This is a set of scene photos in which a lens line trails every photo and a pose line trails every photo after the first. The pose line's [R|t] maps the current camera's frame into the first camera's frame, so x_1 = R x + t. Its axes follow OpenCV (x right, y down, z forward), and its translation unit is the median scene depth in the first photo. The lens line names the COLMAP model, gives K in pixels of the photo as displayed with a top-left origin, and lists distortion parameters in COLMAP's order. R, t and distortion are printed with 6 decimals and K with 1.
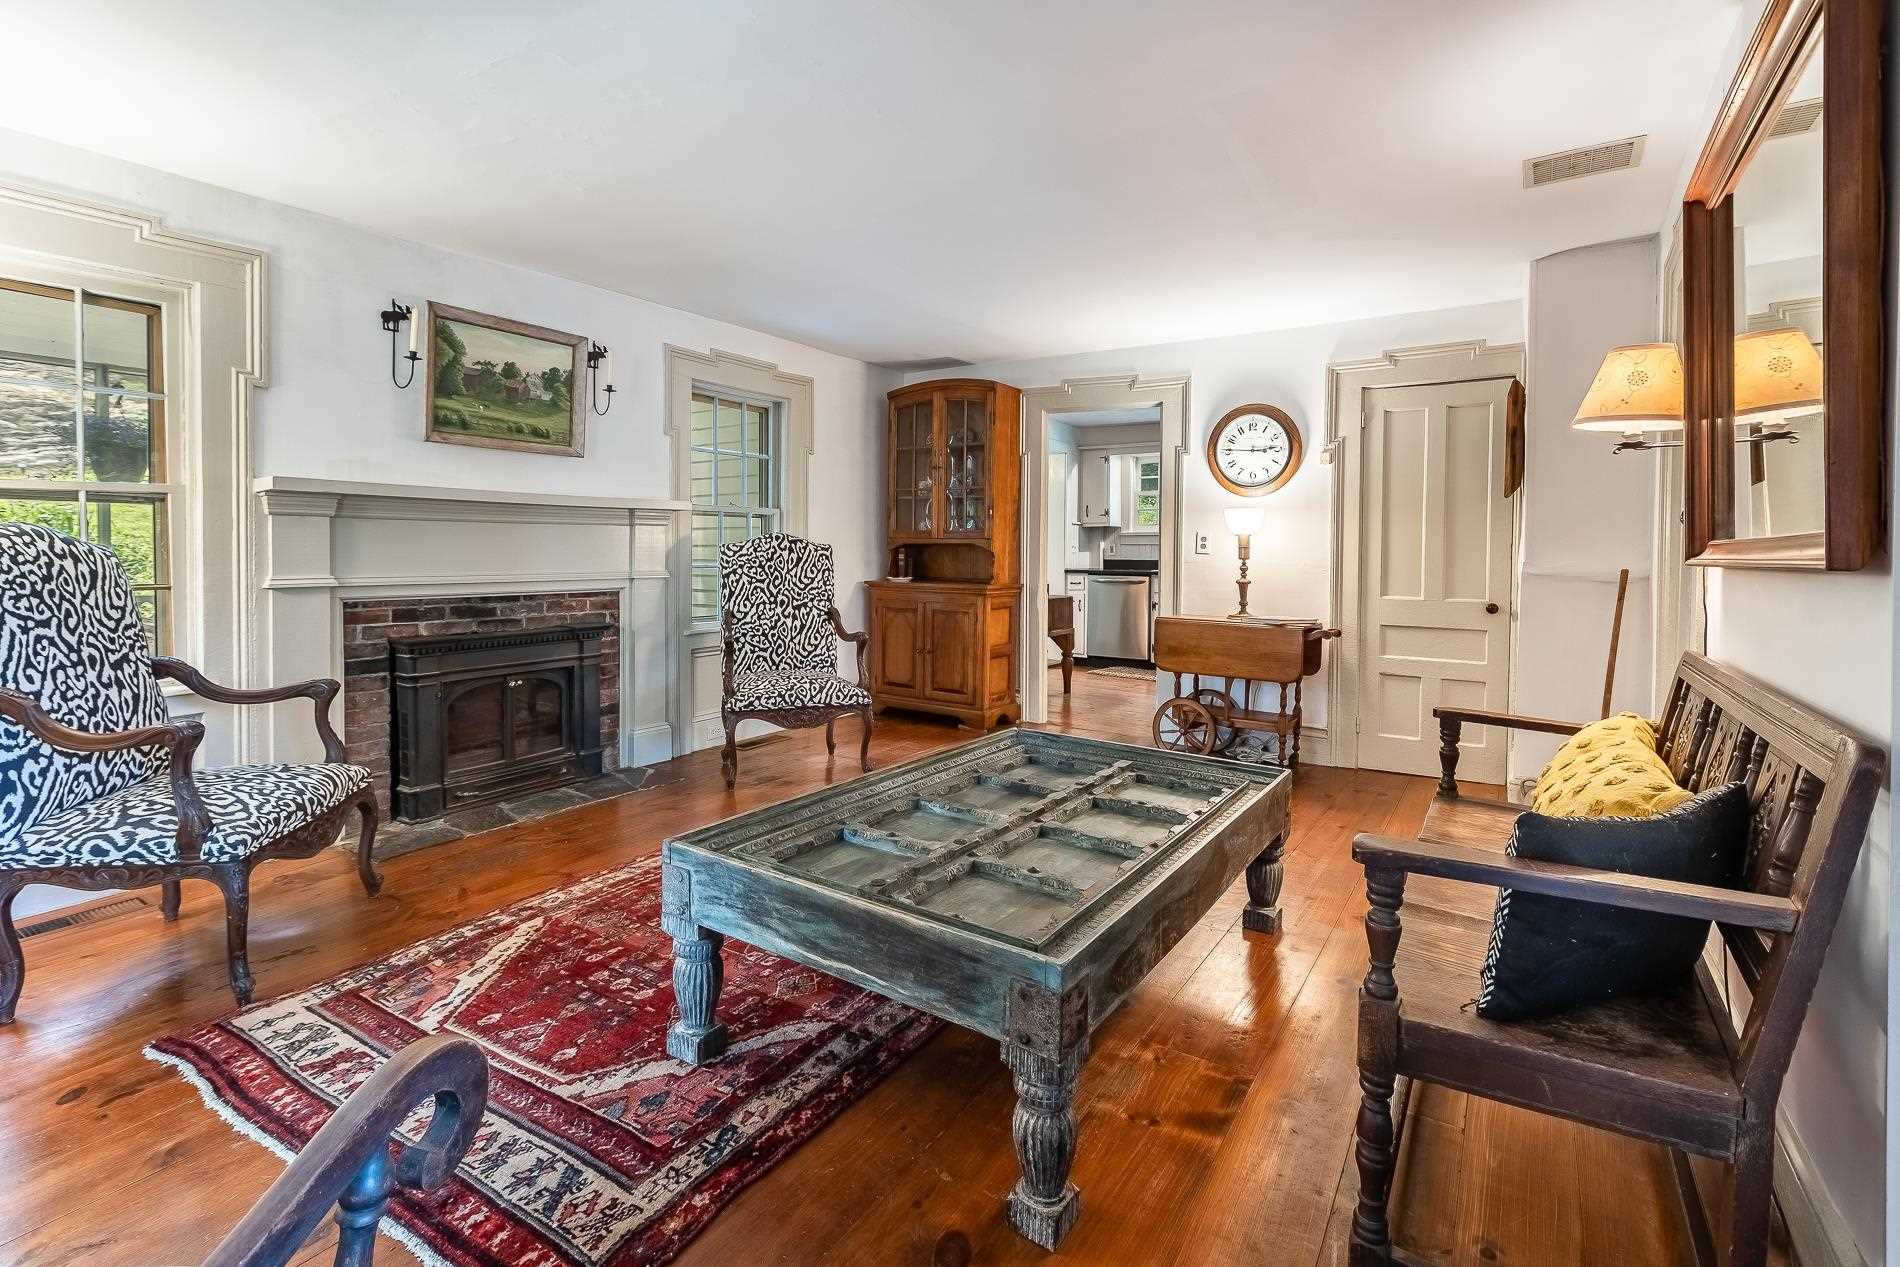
lens RADIAL K [[889.3, 0, 953.9], [0, 889.3, 548.2], [0, 0, 1]] dist [0.001047, -0.003229]
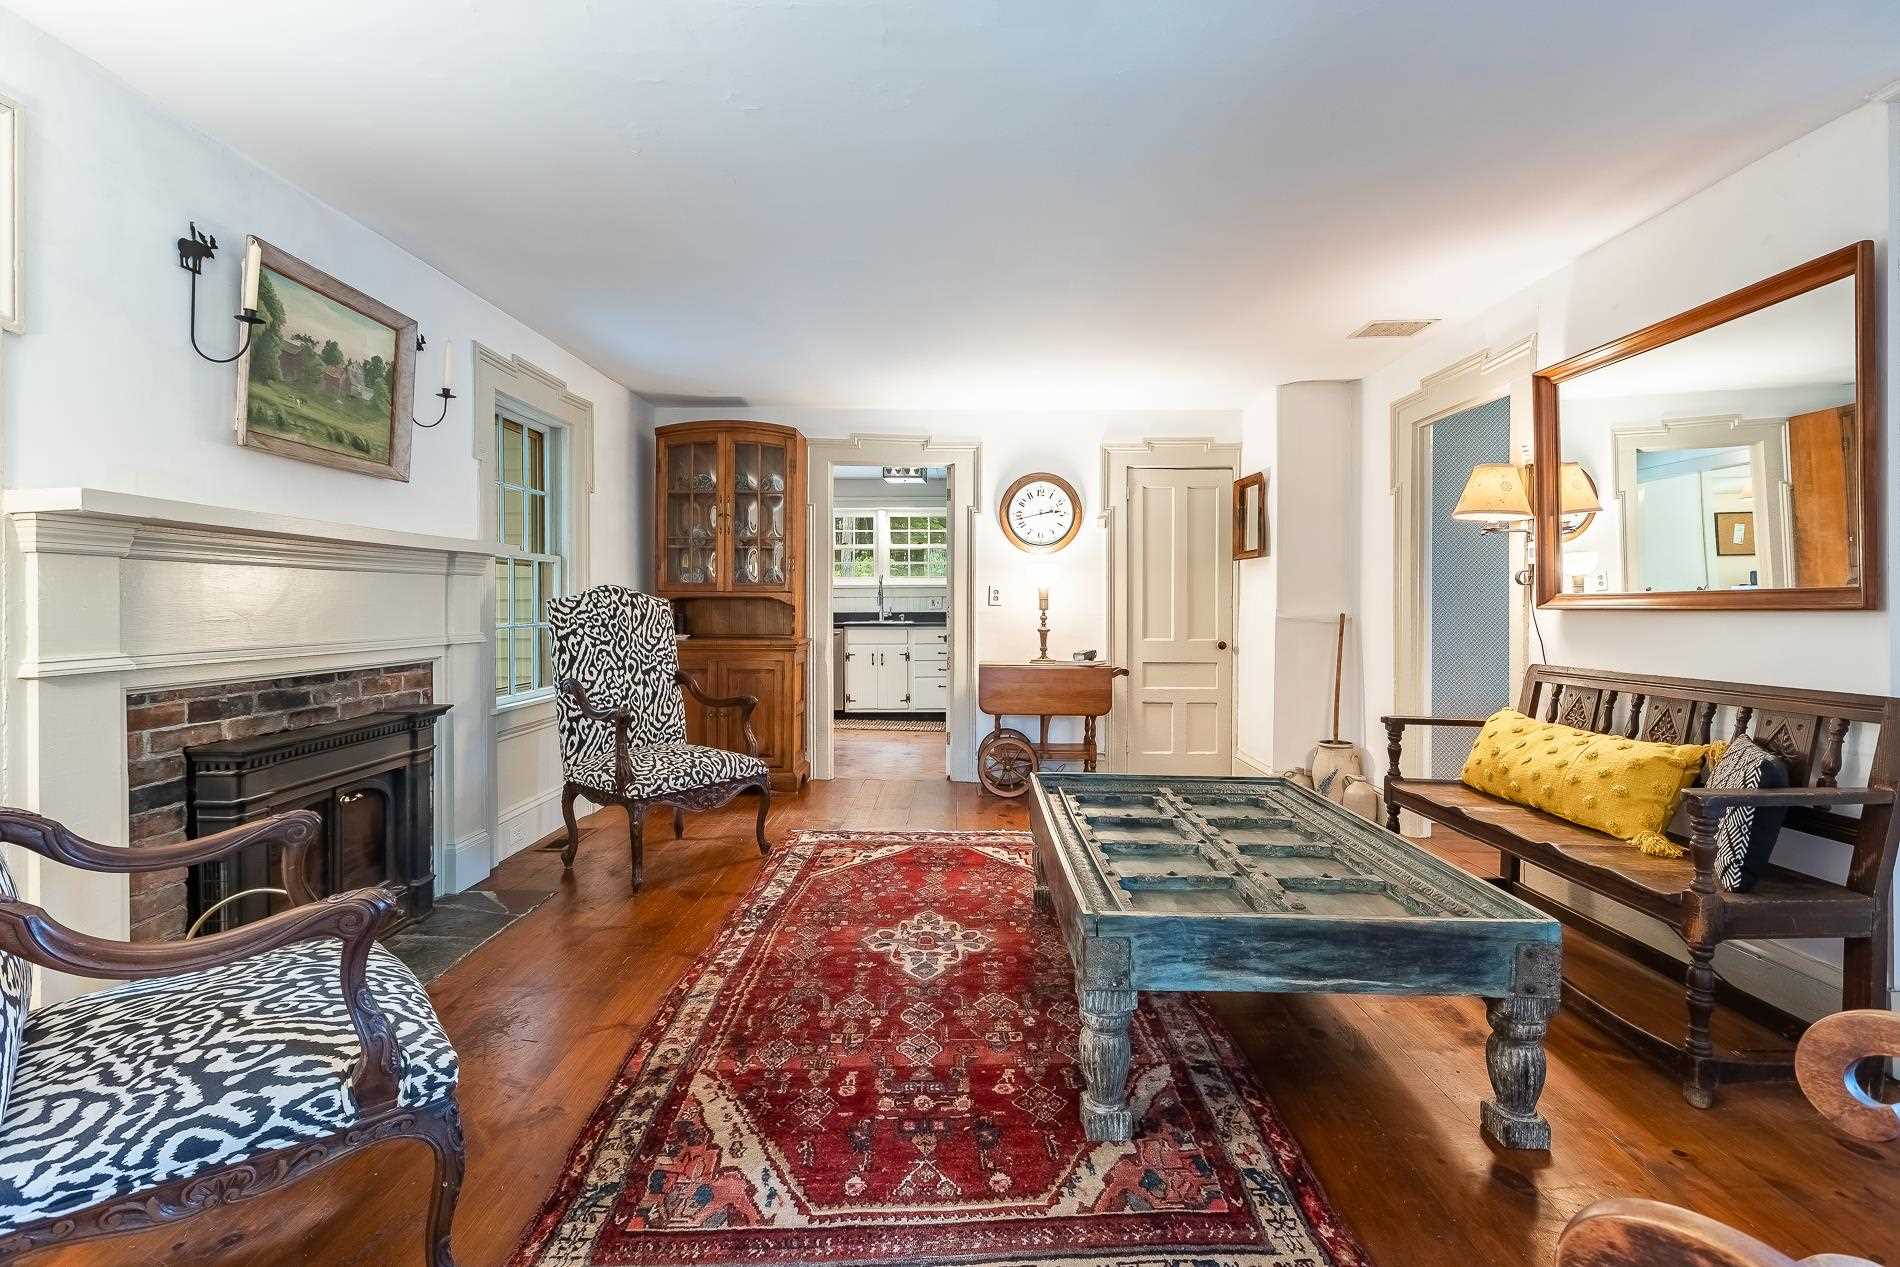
lens RADIAL K [[889.3, 0, 957.7], [0, 889.3, 595.3], [0, 0, 1]] dist [0.001047, -0.003229]
pose [[0.835817, -0.003198, 0.548999, -0.460789], [0.006769, 0.999967, -0.004480, -0.001975], [-0.548967, 0.007460, 0.835811, 0.139268]]
